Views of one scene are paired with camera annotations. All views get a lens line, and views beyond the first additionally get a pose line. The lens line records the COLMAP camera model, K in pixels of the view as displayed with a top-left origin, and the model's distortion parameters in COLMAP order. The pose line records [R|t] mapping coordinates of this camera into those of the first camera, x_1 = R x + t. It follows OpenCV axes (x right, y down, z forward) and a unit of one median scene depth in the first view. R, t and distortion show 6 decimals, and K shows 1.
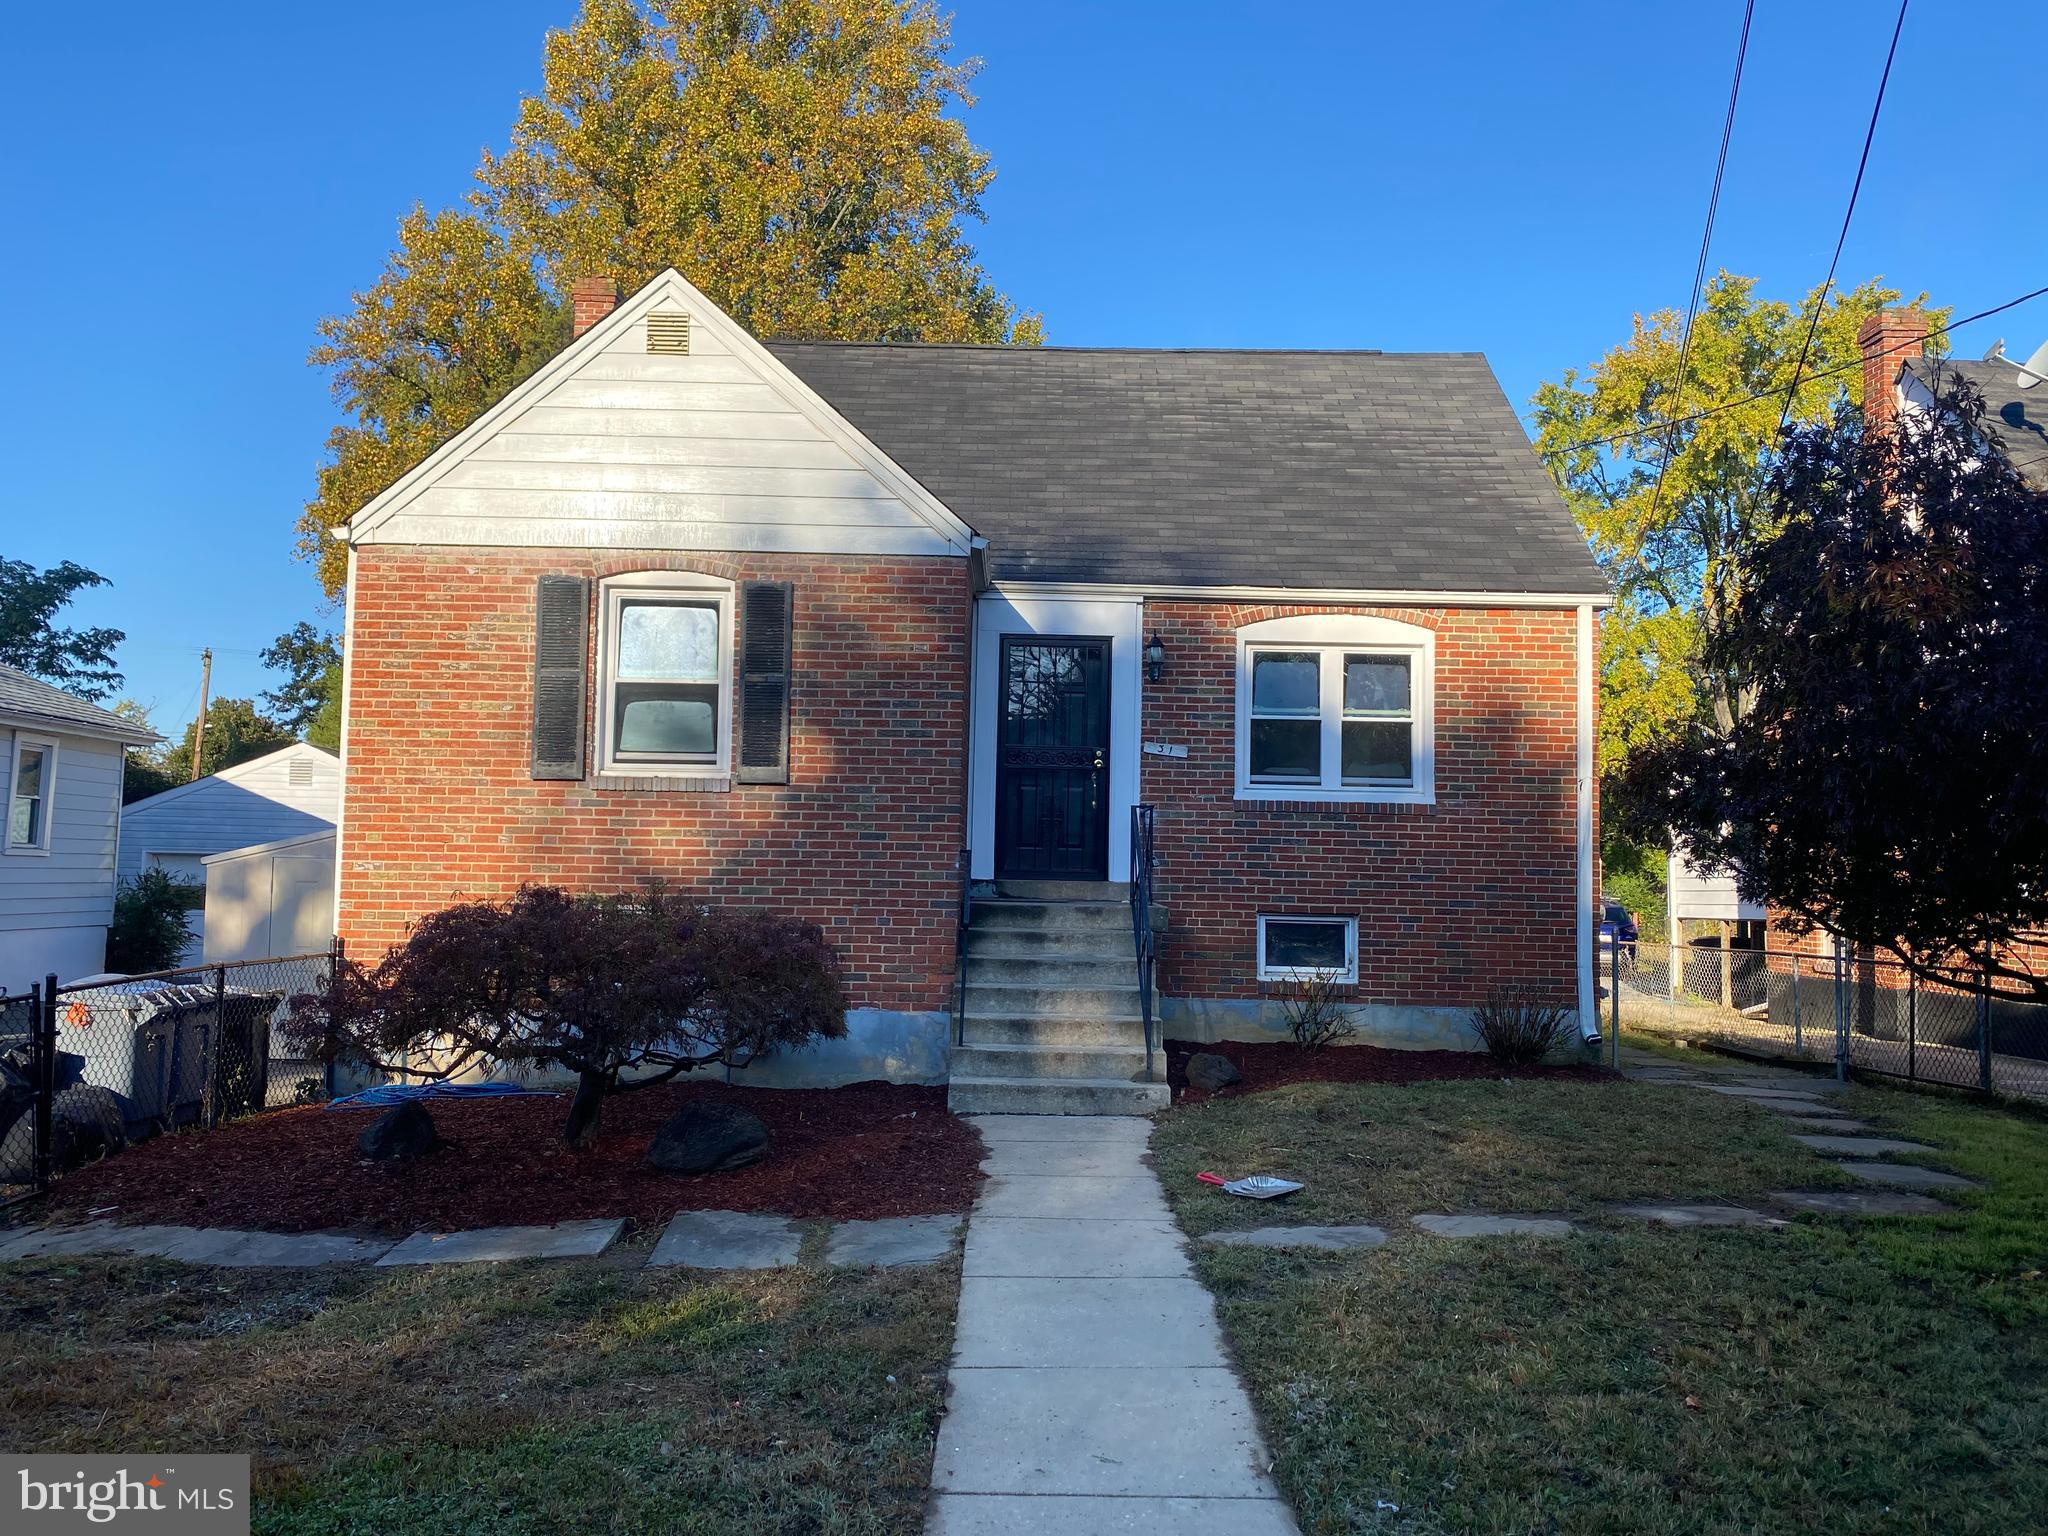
lens RADIAL K [[1549.5, 0, 1017.0], [0, 1549.5, 765.2], [0, 0, 1]] dist [0.131610, -0.194775]
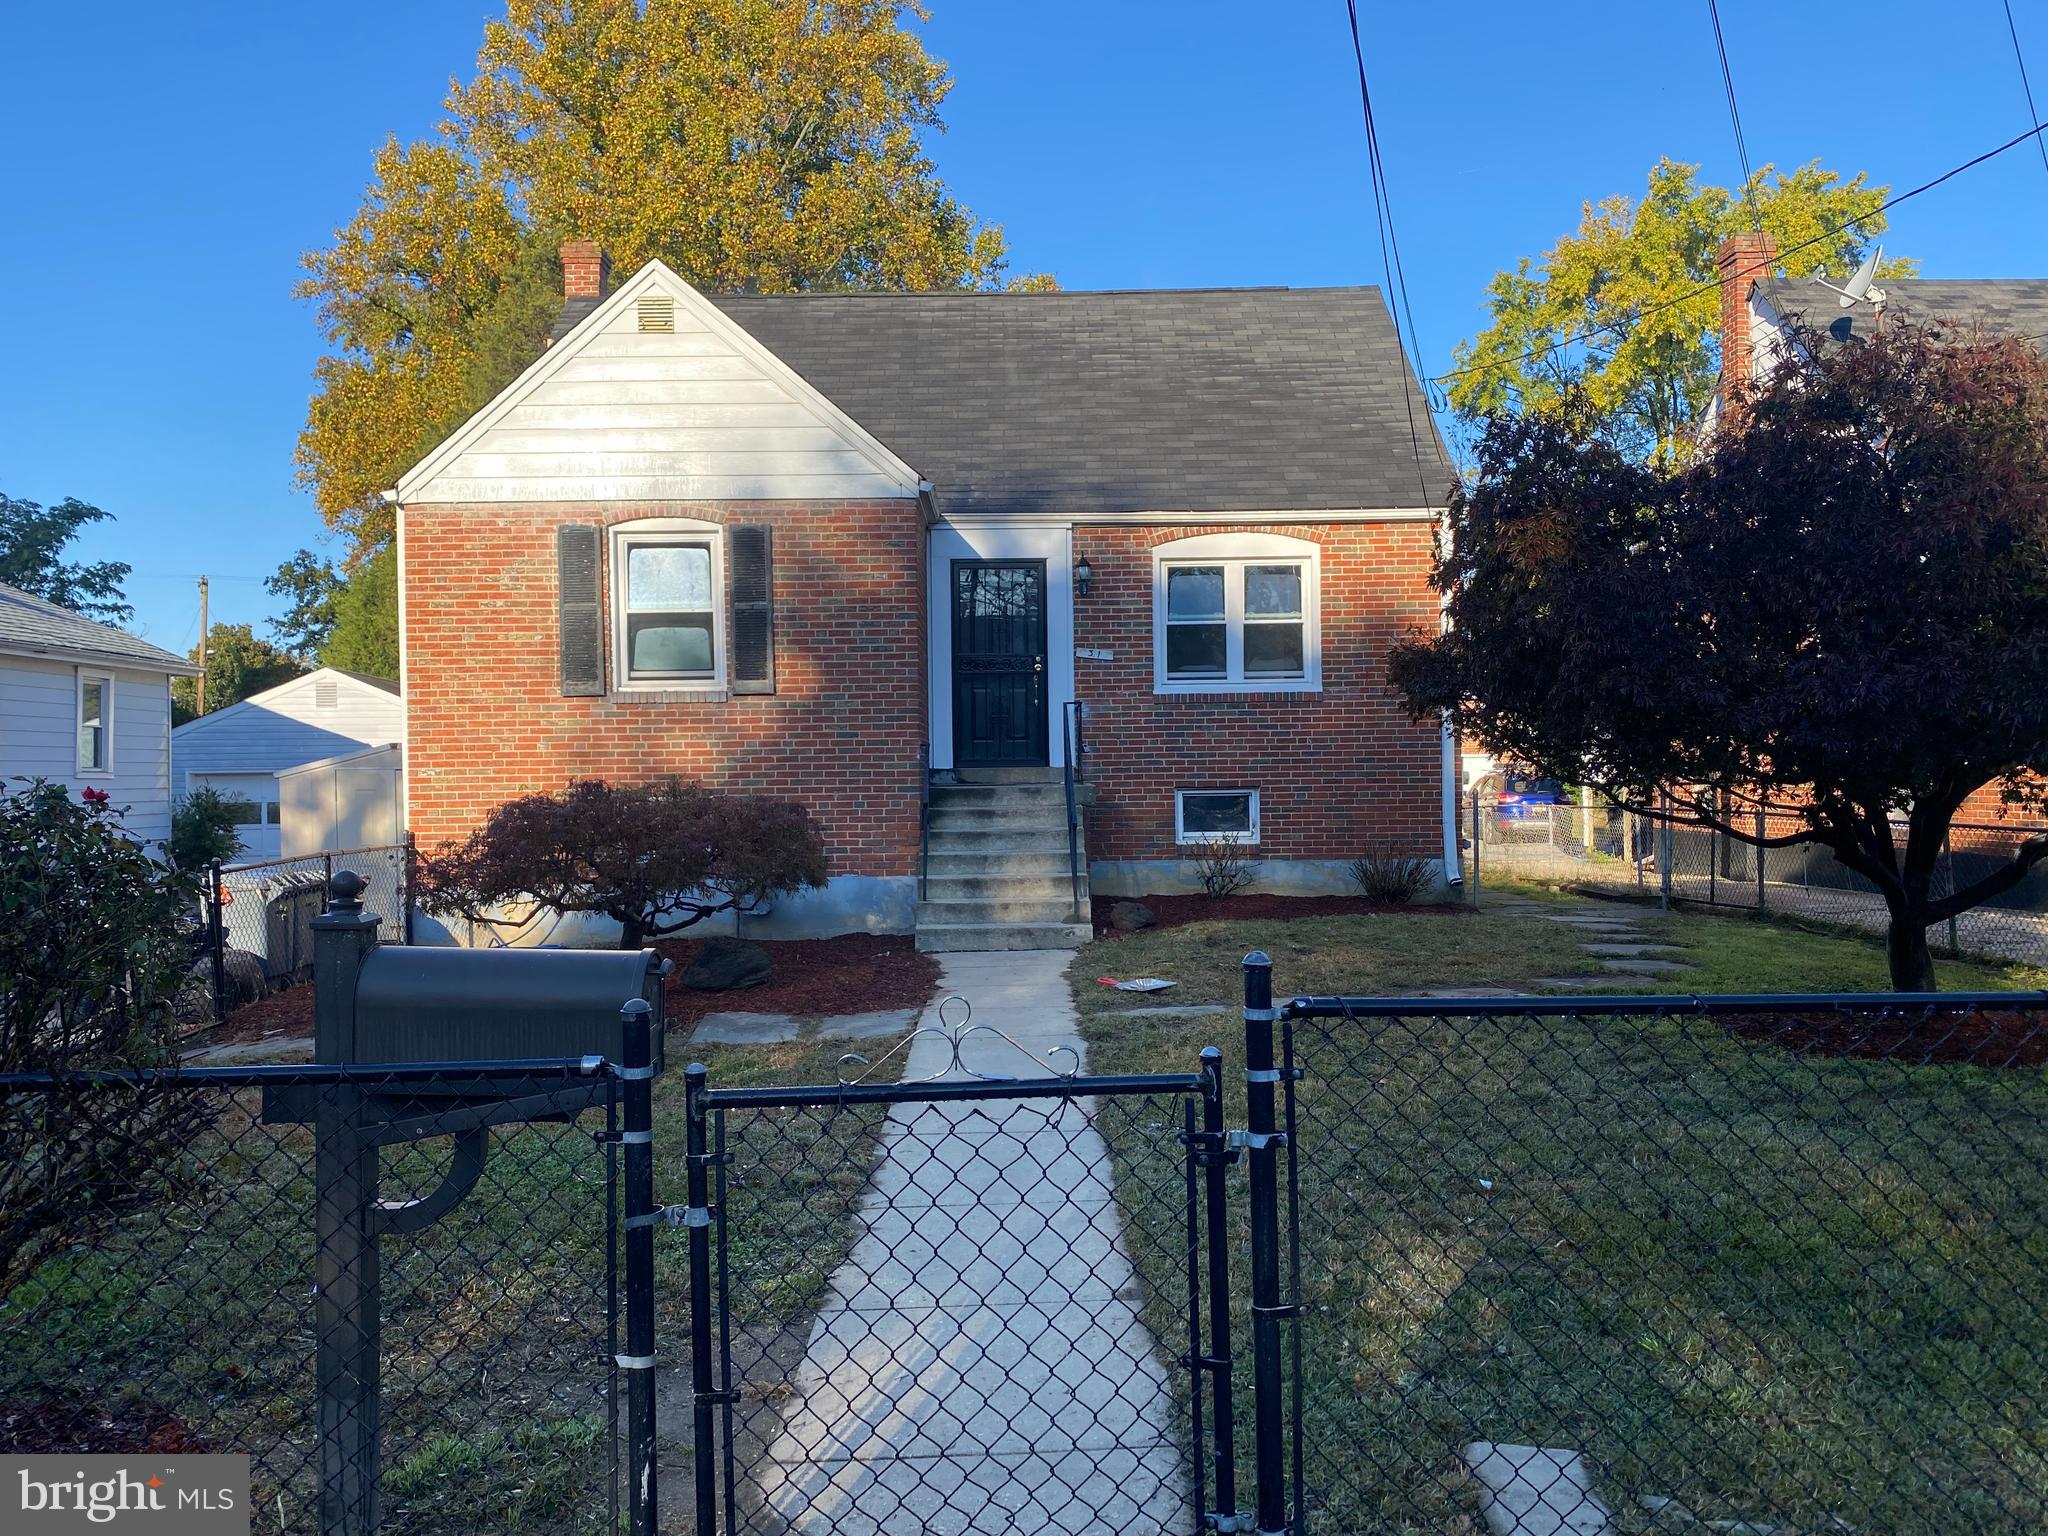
lens RADIAL K [[1554.7, 0, 1024.0], [0, 1554.7, 768.0], [0, 0, 1]] dist [0.152095, -0.285705]
pose [[0.999369, -0.034653, 0.007834, 0.033367], [0.034049, 0.997150, 0.067330, -0.005387], [-0.010145, -0.067020, 0.997700, -0.209346]]
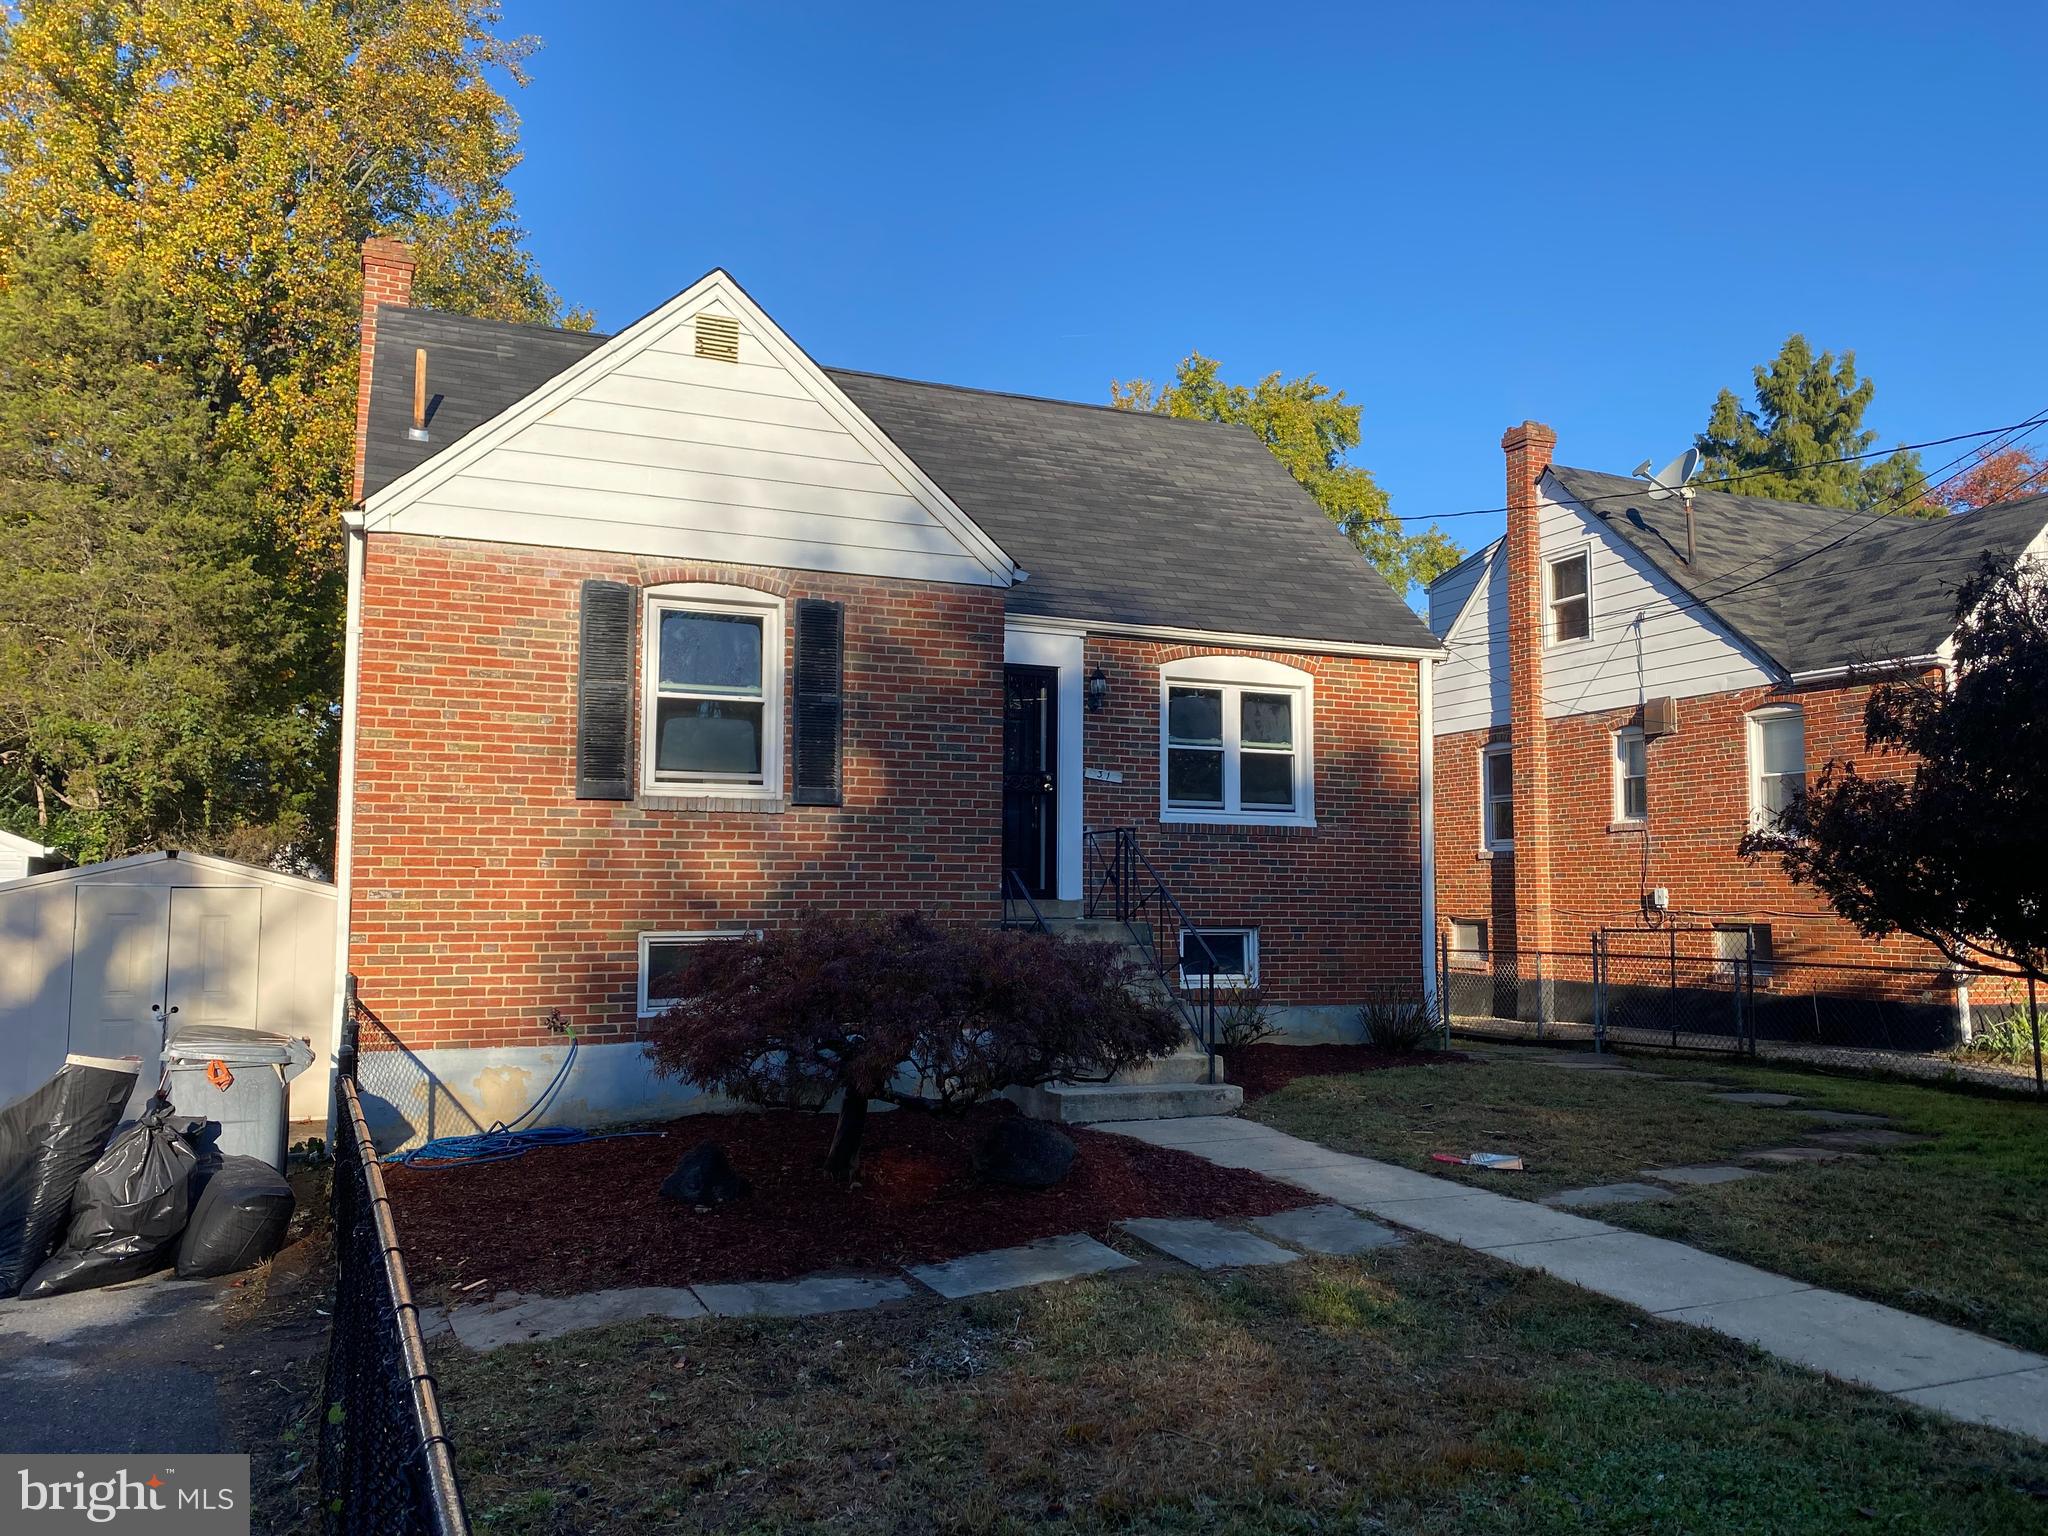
lens RADIAL K [[1549.5, 0, 1017.0], [0, 1549.5, 765.2], [0, 0, 1]] dist [0.131610, -0.194775]
pose [[0.923828, 0.018668, 0.382353, -0.412174], [-0.014584, 0.999801, -0.013576, -0.001847], [-0.382531, 0.006966, 0.923916, 0.040462]]
